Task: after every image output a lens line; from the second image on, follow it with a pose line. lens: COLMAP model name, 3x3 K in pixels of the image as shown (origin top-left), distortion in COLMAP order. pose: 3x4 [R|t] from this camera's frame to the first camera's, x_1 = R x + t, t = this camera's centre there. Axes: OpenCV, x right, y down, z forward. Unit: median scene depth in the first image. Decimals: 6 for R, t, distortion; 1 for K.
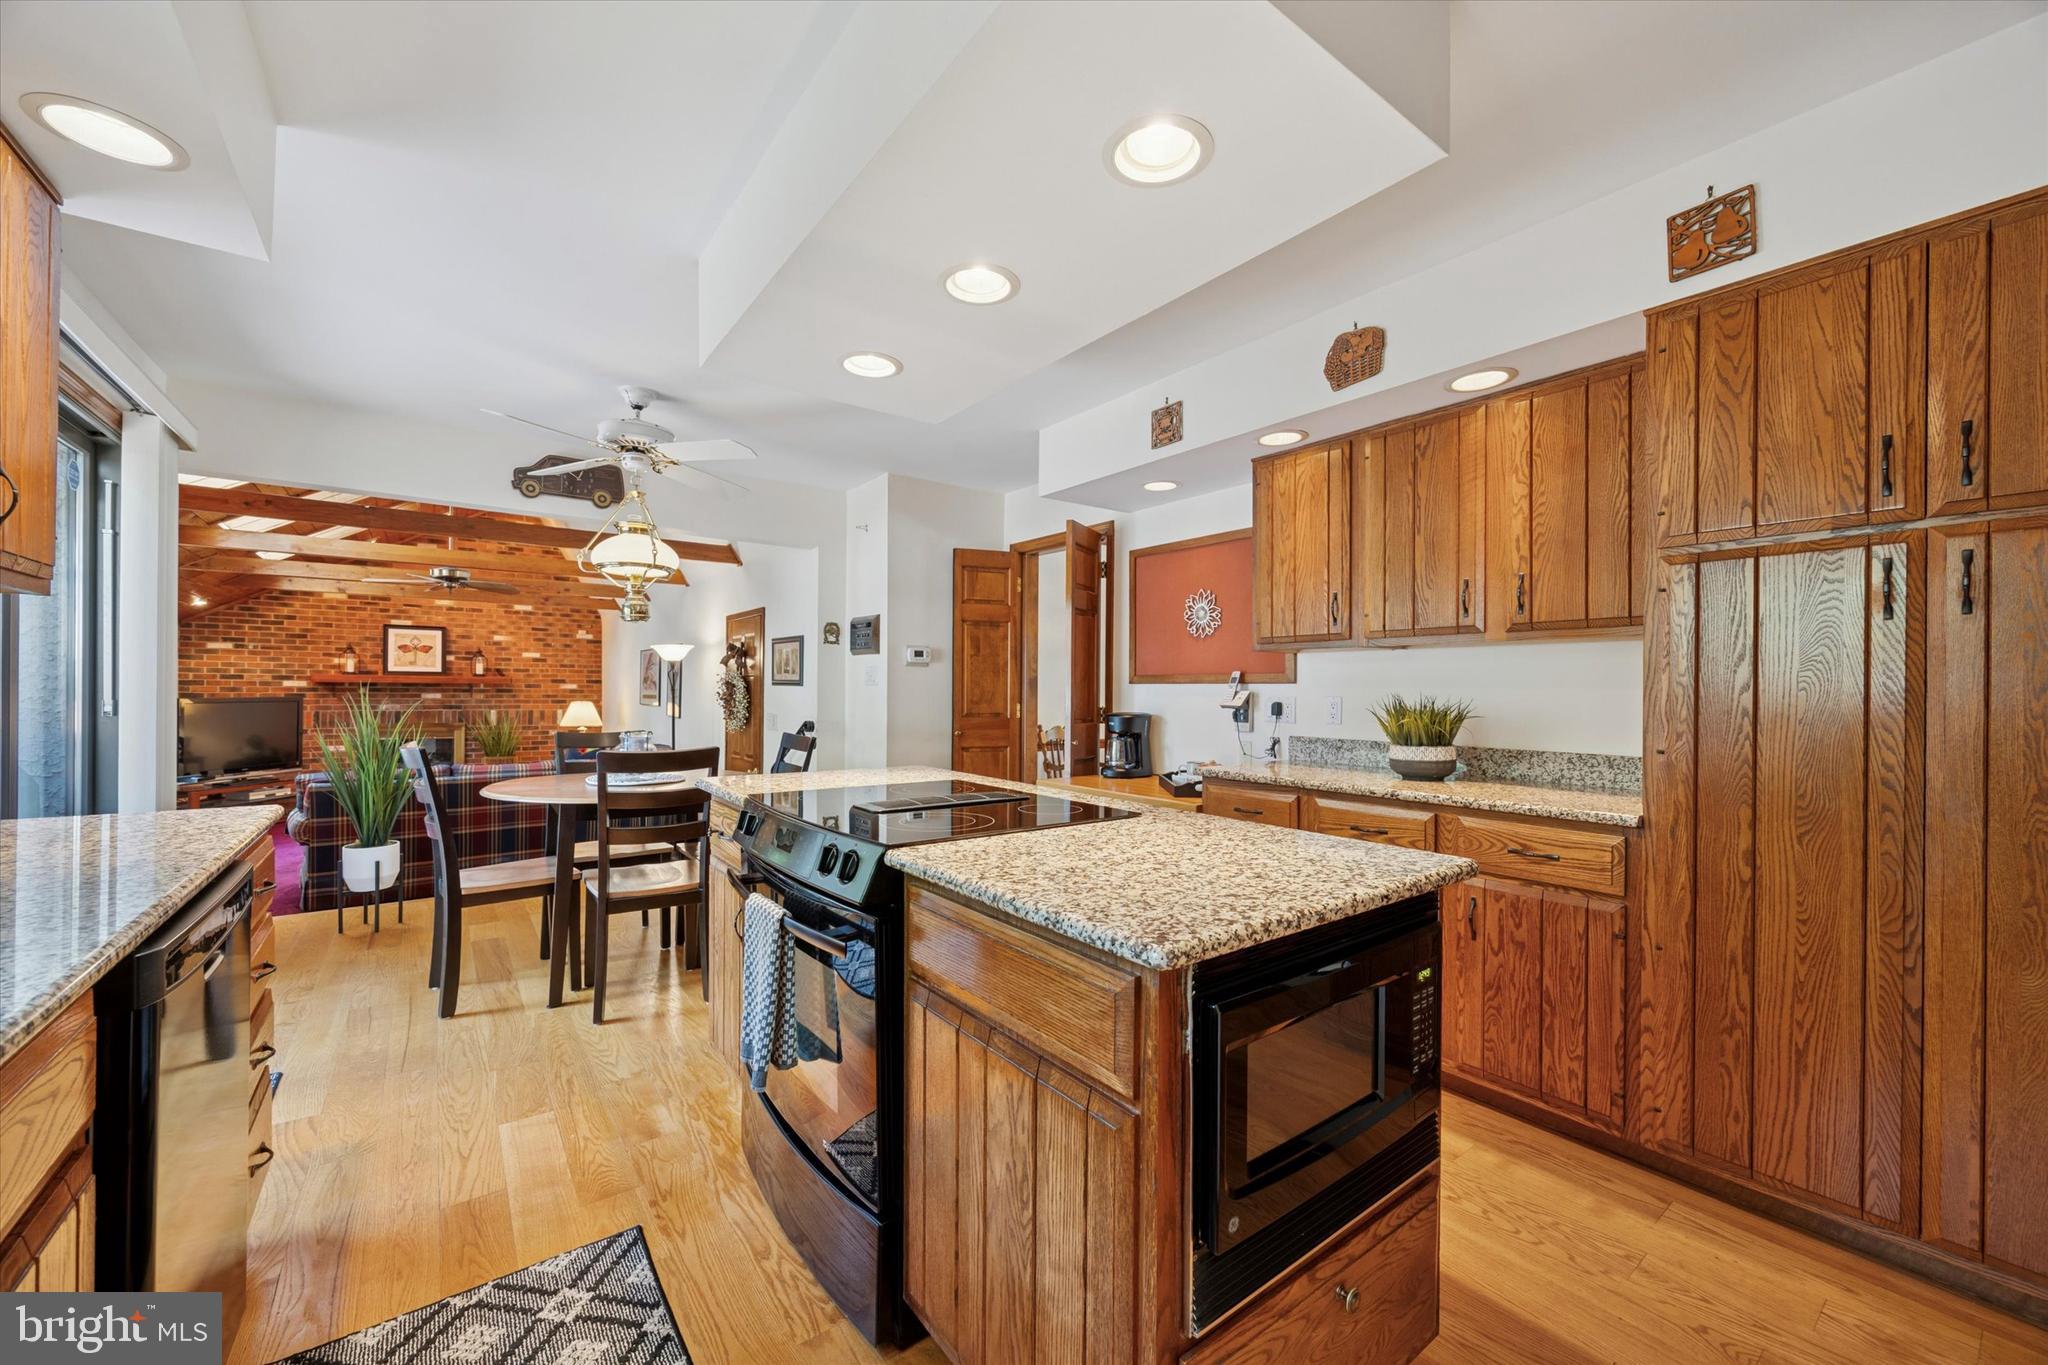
lens RADIAL K [[792.7, 0, 1028.2], [0, 792.7, 686.8], [0, 0, 1]] dist [0.001407, 0.000093]
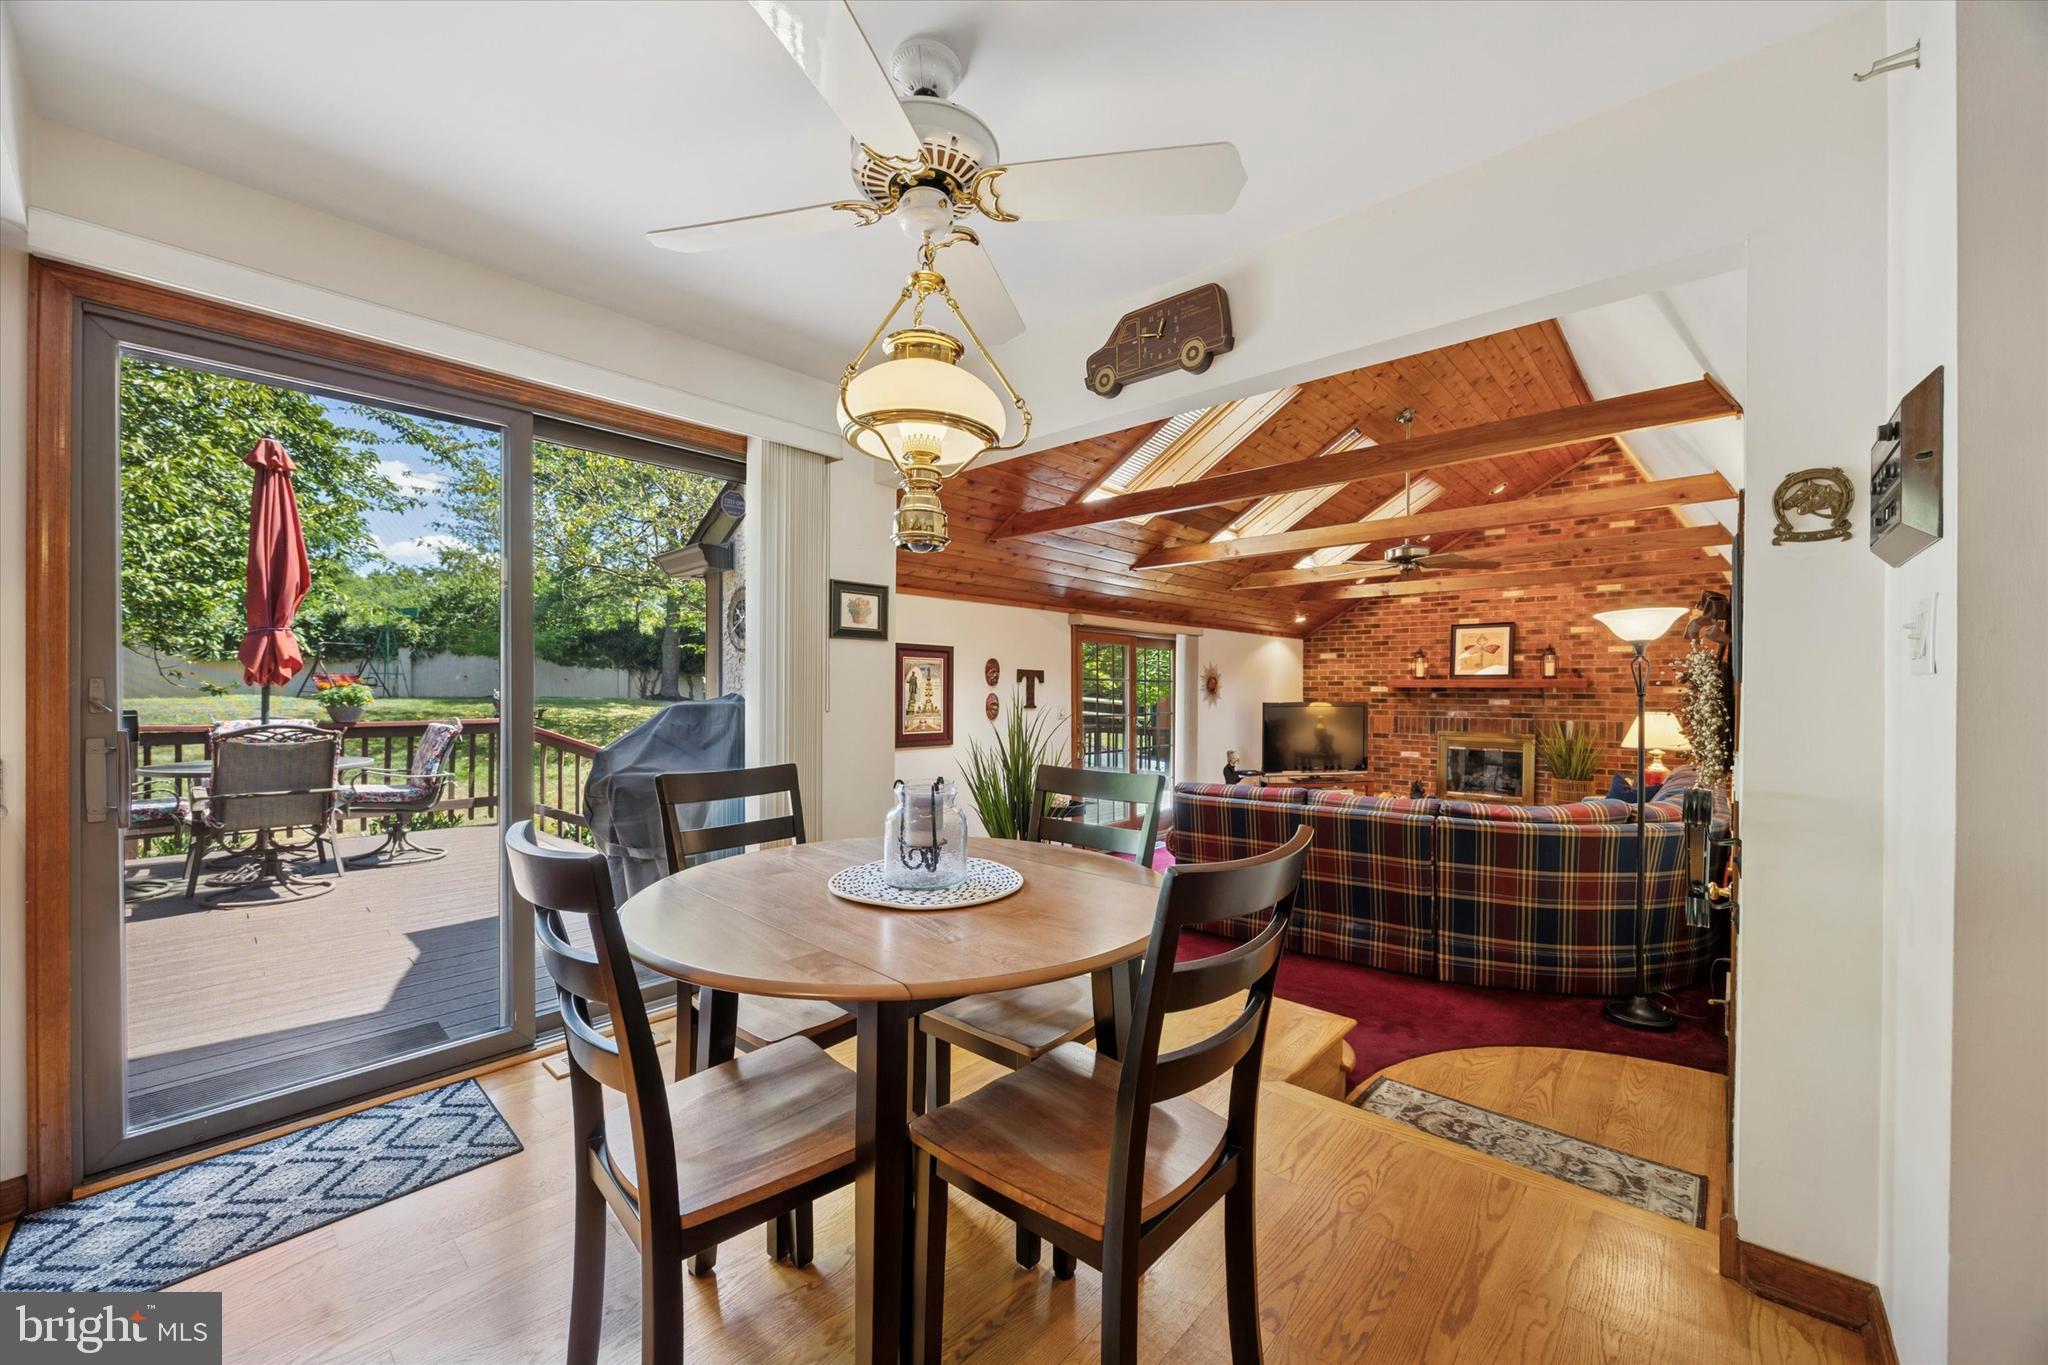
lens RADIAL K [[792.7, 0, 1016.7], [0, 792.7, 691.0], [0, 0, 1]] dist [0.001407, 0.000093]
pose [[0.203223, -0.005996, -0.979114, -0.006949], [0.003796, 0.999979, -0.005336, 0.001693], [0.979125, -0.002632, 0.203241, 0.308212]]
